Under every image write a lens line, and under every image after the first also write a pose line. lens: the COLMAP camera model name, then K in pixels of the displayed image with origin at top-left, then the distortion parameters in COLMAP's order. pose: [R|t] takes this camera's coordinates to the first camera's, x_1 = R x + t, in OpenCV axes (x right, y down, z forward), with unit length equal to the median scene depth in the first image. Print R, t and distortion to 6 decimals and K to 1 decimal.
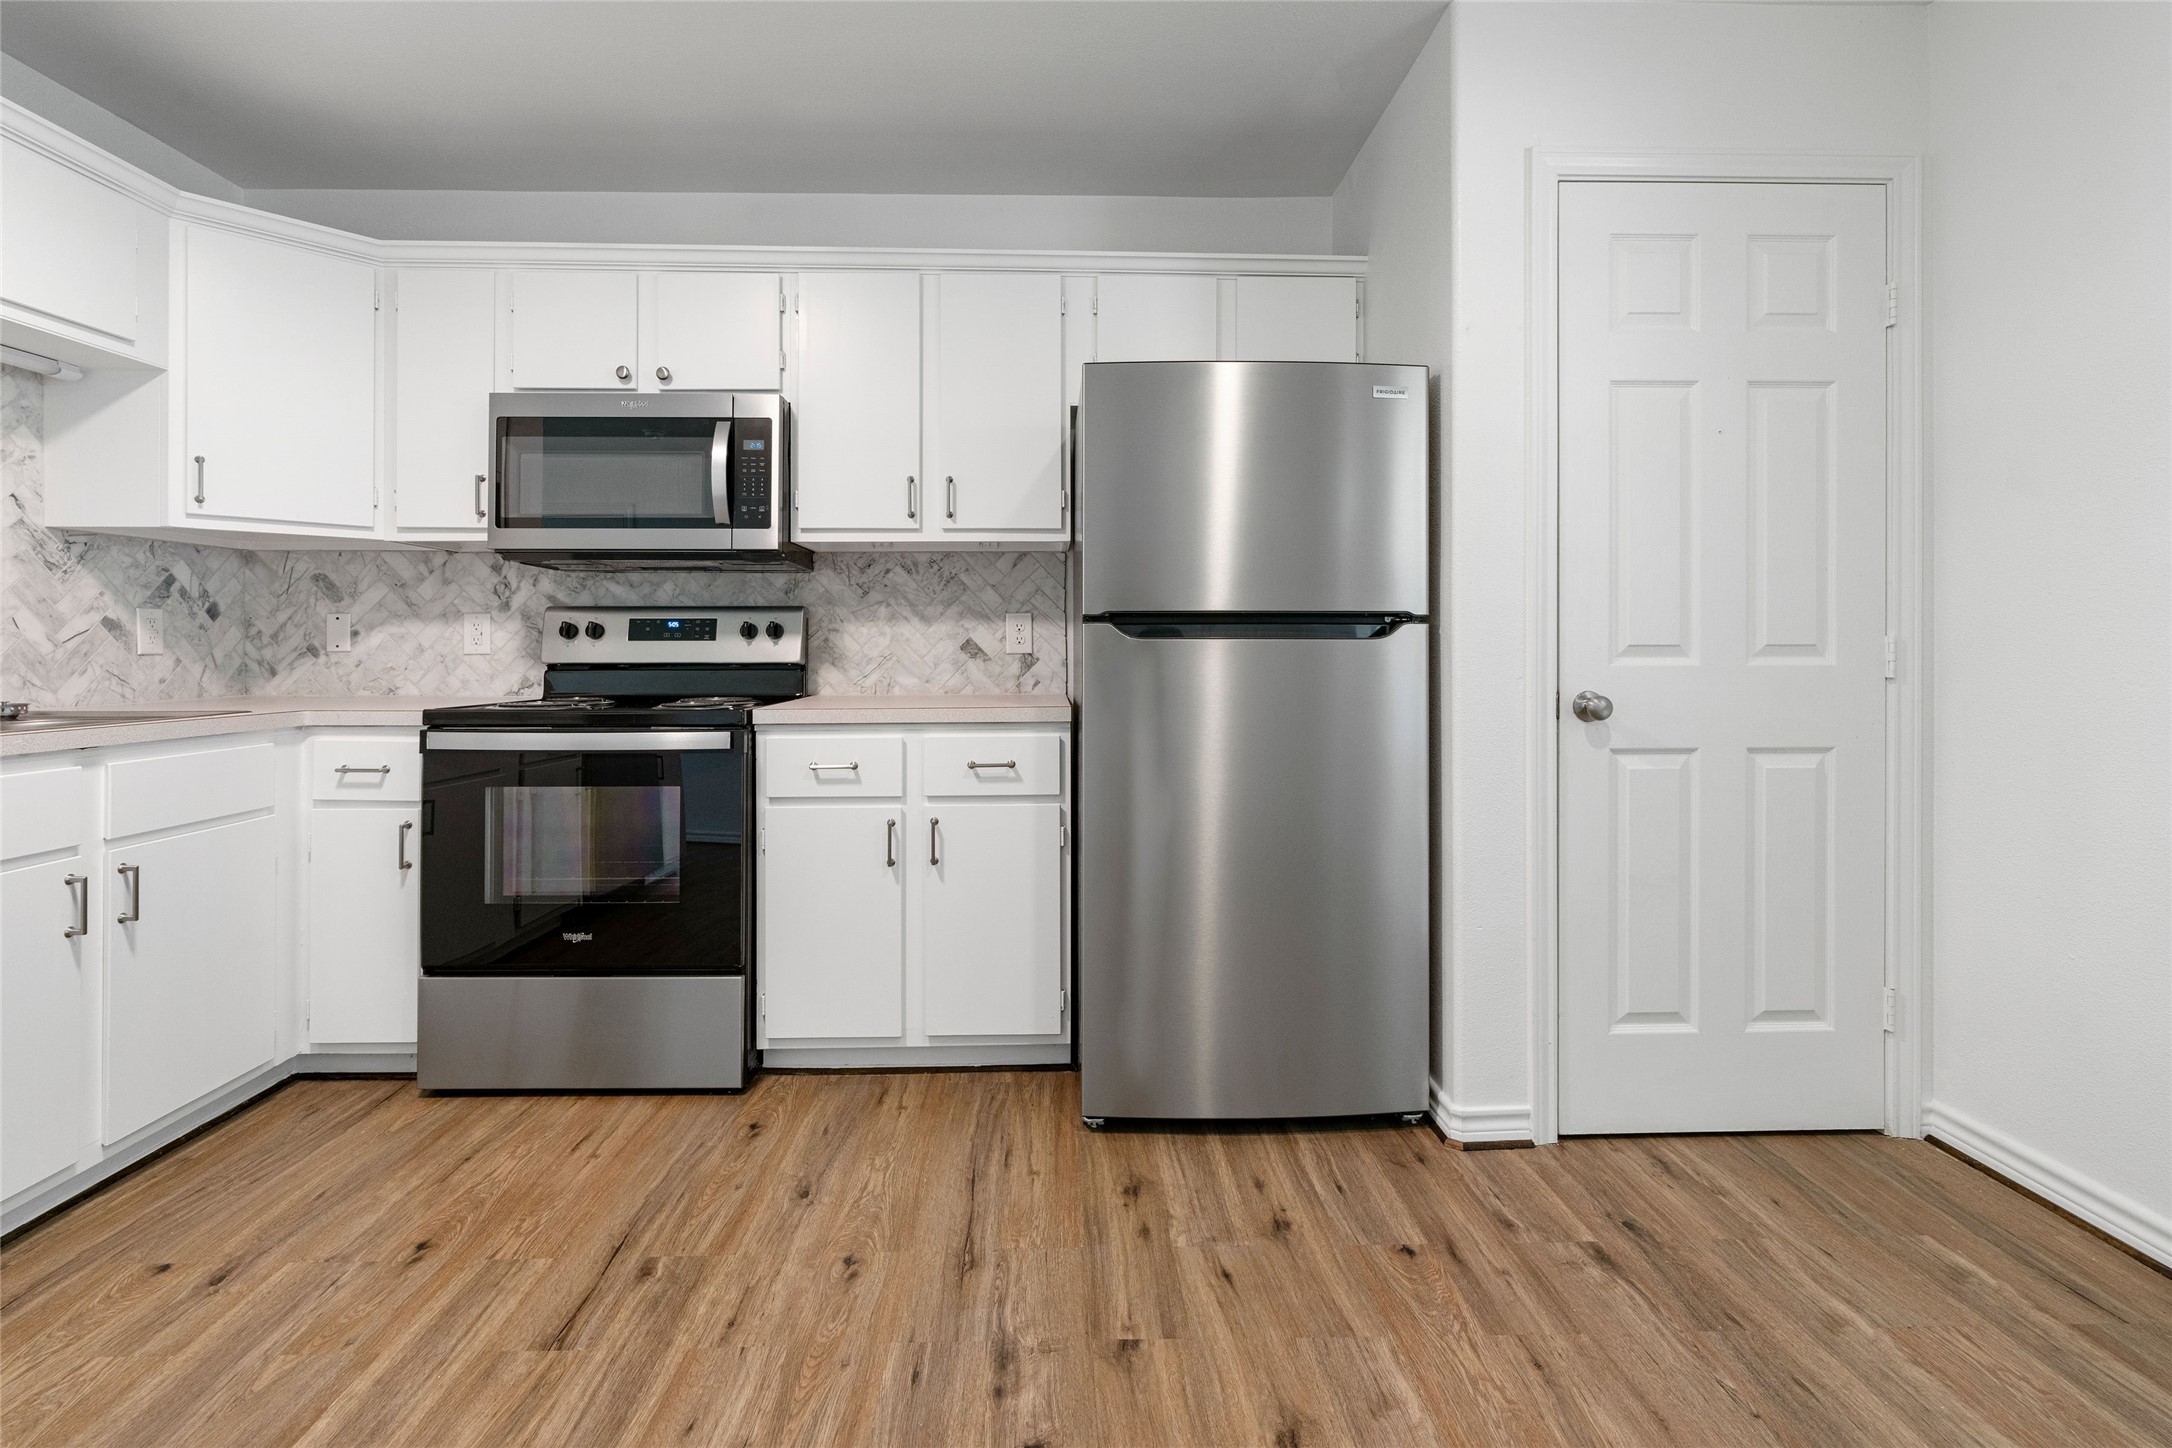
lens RADIAL K [[1014.1, 0, 1074.6], [0, 1014.1, 642.0], [0, 0, 1]] dist [-0.003756, 0.001473]
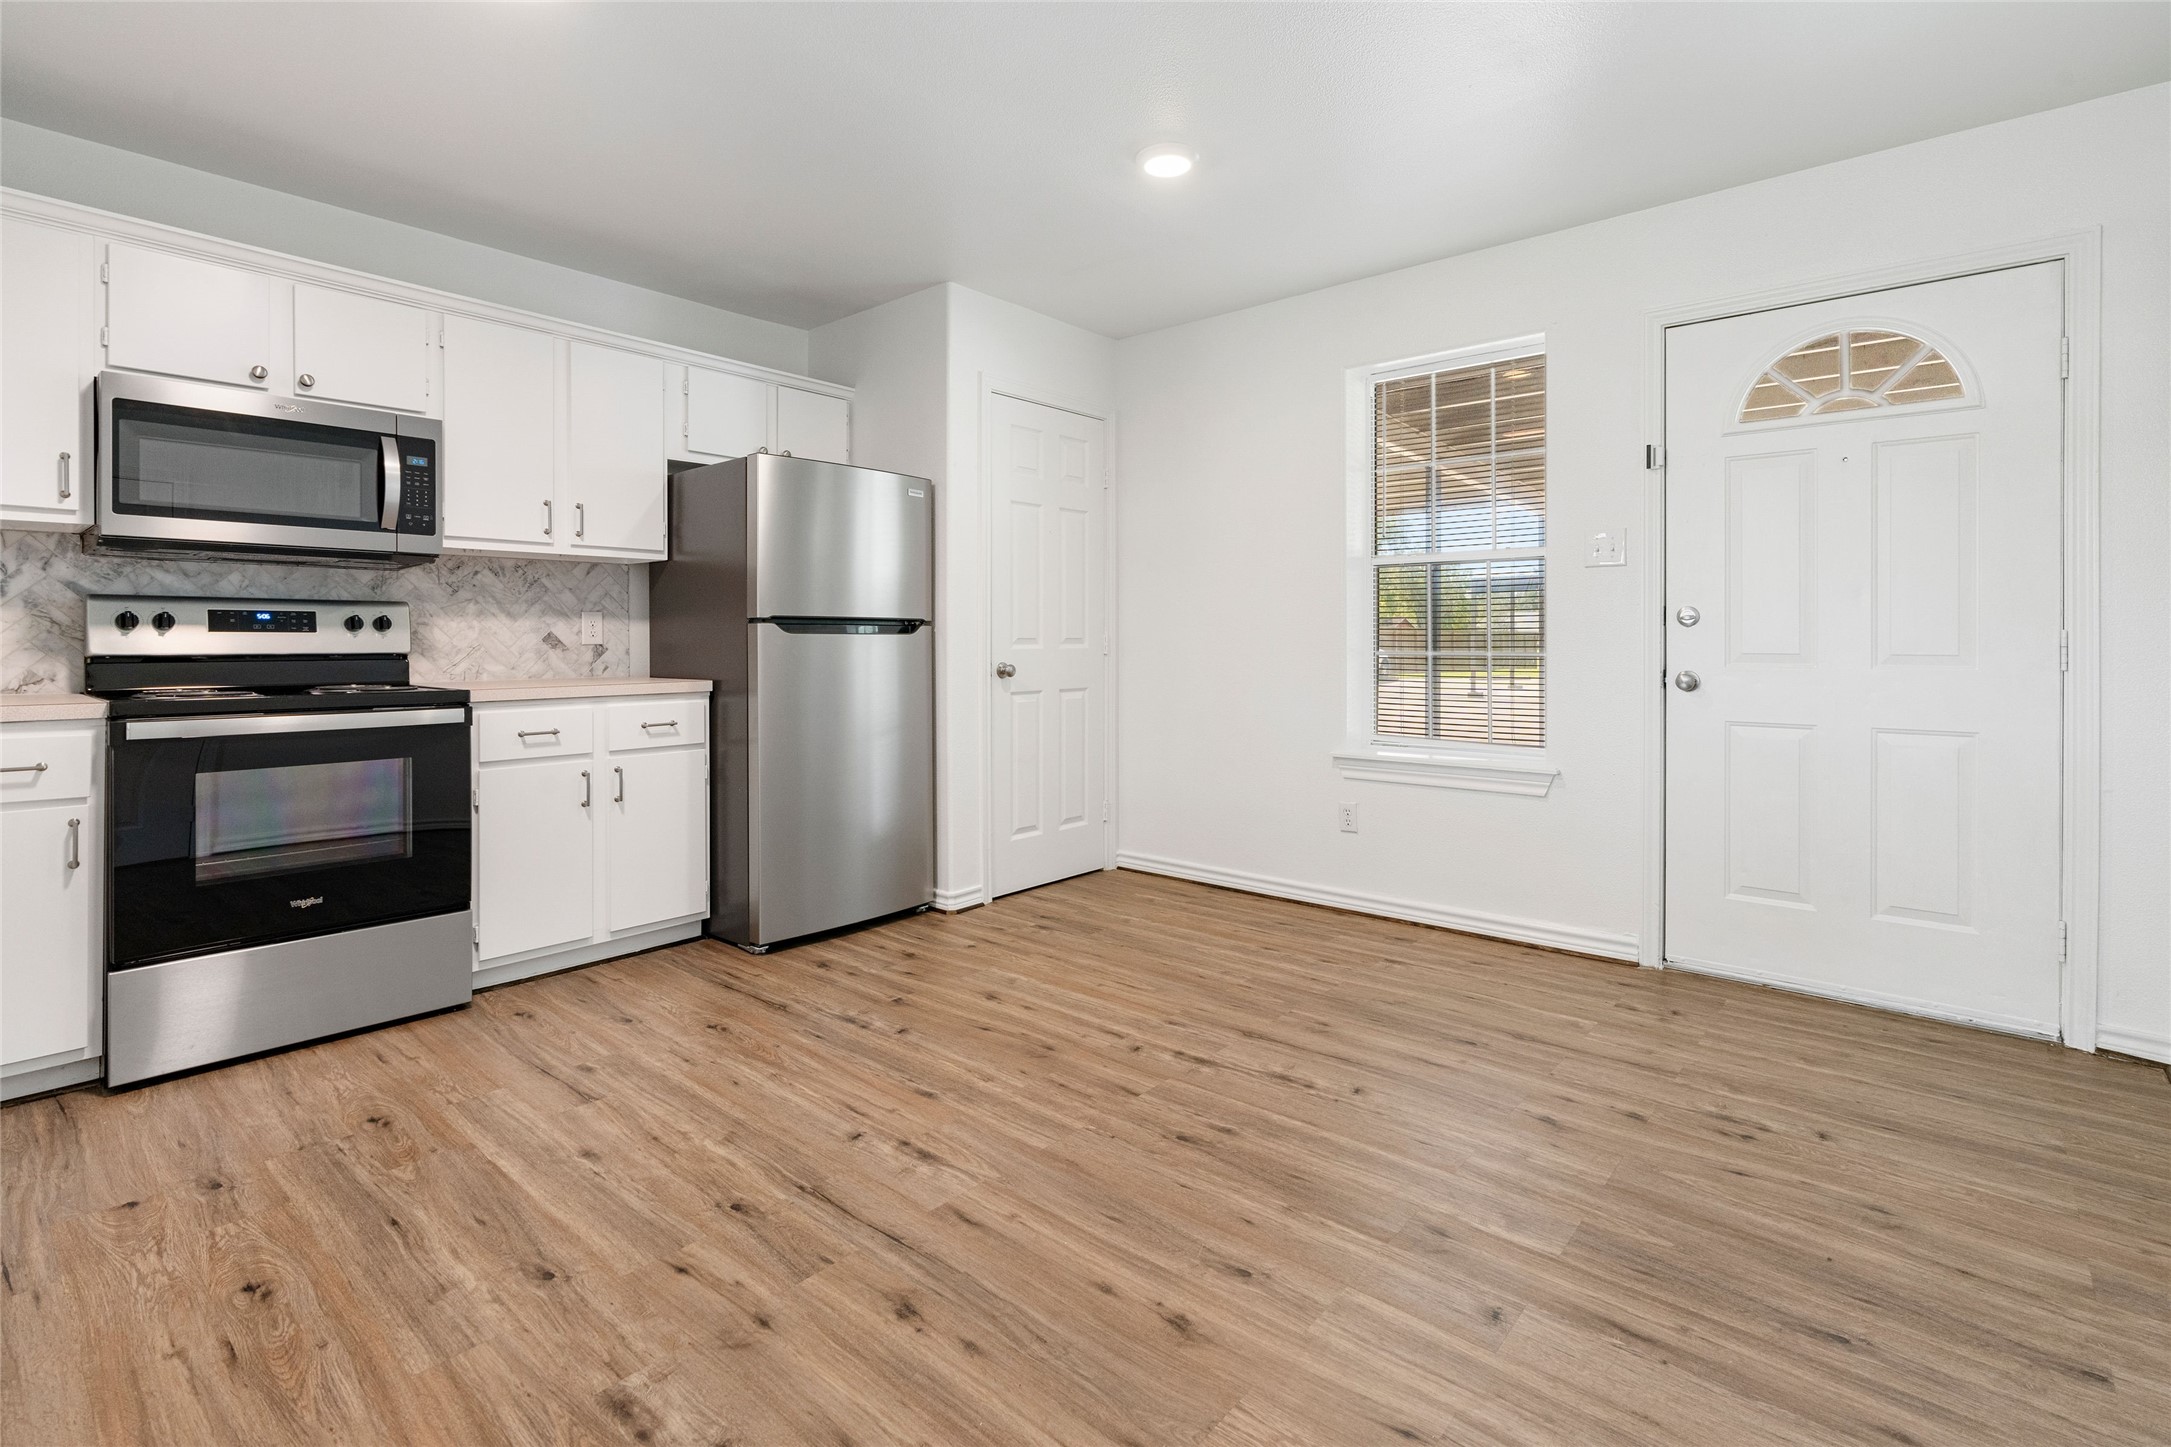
lens RADIAL K [[1024.3, 0, 1088.6], [0, 1024.3, 634.0], [0, 0, 1]] dist [-0.001500, 0.000198]
pose [[0.665817, 0.005658, 0.746094, -0.705492], [-0.003723, 0.999984, -0.004261, 0.001895], [-0.746106, 0.000059, 0.665827, -0.346024]]
